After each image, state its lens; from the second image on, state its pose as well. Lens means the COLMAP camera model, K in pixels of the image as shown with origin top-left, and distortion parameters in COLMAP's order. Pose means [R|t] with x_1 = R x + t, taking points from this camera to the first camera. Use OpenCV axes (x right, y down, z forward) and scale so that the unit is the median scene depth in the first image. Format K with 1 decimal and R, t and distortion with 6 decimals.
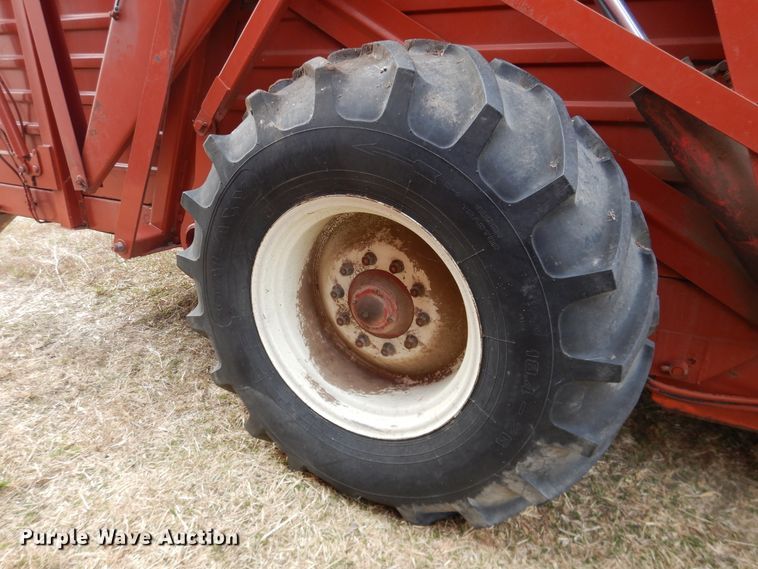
lens RADIAL K [[556.4, 0, 379.0], [0, 556.4, 284.5], [0, 0, 1]] dist [0.001039, 0.000487]
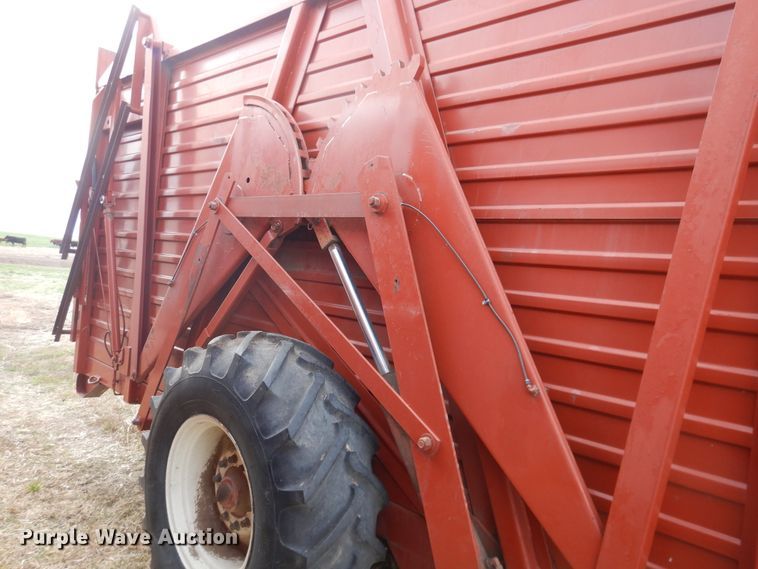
lens RADIAL K [[556.4, 0, 379.0], [0, 556.4, 284.5], [0, 0, 1]] dist [0.001039, 0.000487]
pose [[0.957866, 0.108257, -0.266032, 0.715308], [-0.194455, 0.926107, -0.323285, -0.072651], [0.211377, 0.361395, 0.908137, -0.486166]]
